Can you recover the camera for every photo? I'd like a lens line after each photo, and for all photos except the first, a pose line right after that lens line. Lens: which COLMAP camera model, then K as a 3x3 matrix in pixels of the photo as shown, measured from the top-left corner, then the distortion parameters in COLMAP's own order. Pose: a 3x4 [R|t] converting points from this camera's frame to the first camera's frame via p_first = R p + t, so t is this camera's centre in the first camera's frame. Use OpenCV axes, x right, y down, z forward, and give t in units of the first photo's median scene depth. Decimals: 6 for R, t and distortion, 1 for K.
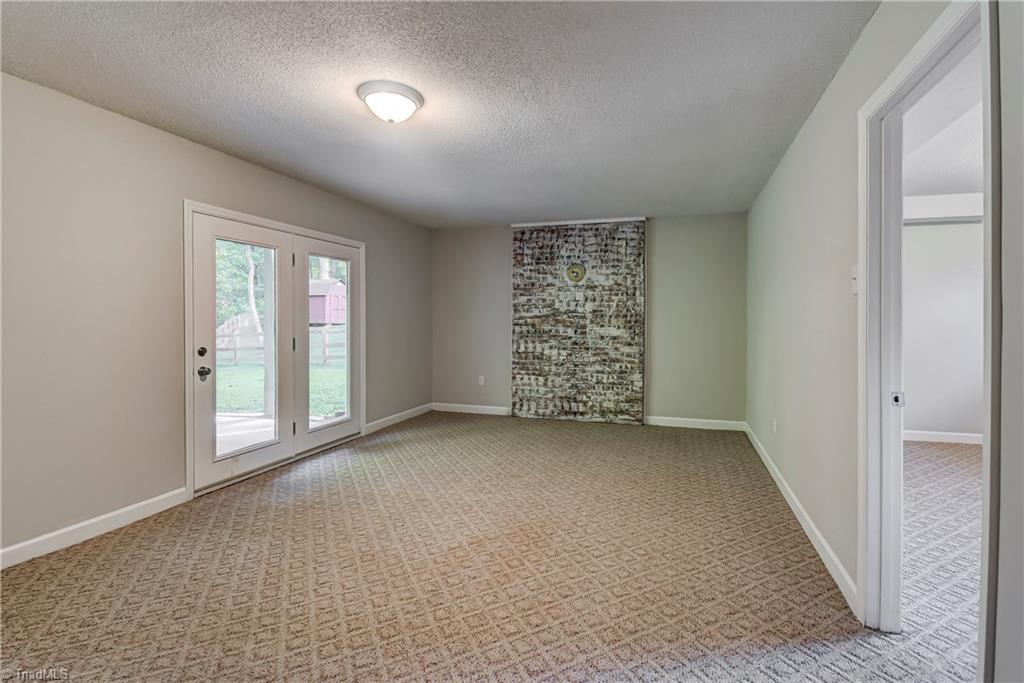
lens RADIAL K [[459.7, 0, 529.0], [0, 459.7, 323.2], [0, 0, 1]] dist [0.030286, -0.021022]
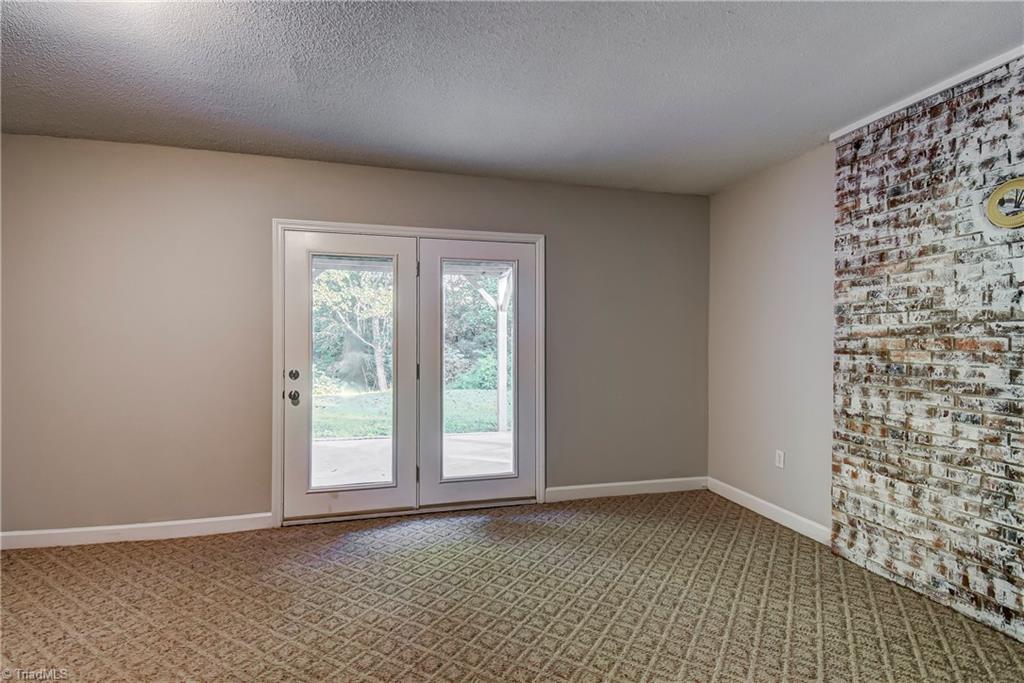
lens RADIAL K [[459.7, 0, 505.2], [0, 459.7, 341.8], [0, 0, 1]] dist [0.030286, -0.021022]
pose [[0.526268, -0.002124, -0.850316, 0.191266], [-0.005916, 0.999964, -0.006160, -0.001793], [0.850298, 0.008273, 0.526236, 0.493558]]
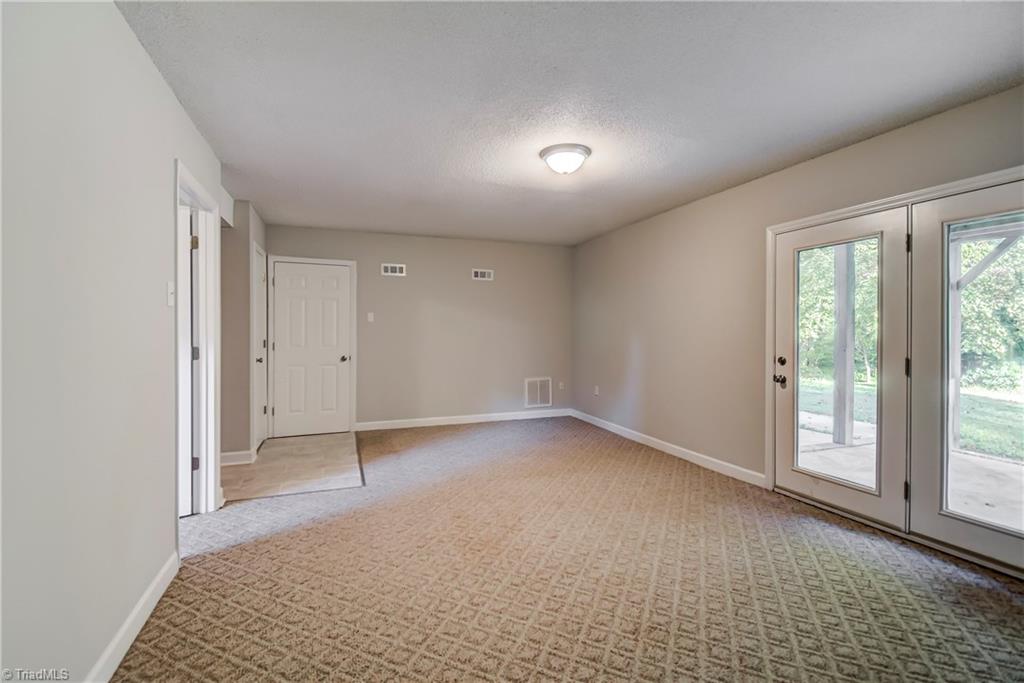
lens RADIAL K [[459.7, 0, 518.2], [0, 459.7, 333.8], [0, 0, 1]] dist [0.030286, -0.021022]
pose [[-0.771630, -0.001356, -0.636071, 0.259592], [-0.007628, 0.999946, 0.007121, -0.002596], [0.636026, 0.010347, -0.771598, 0.819445]]
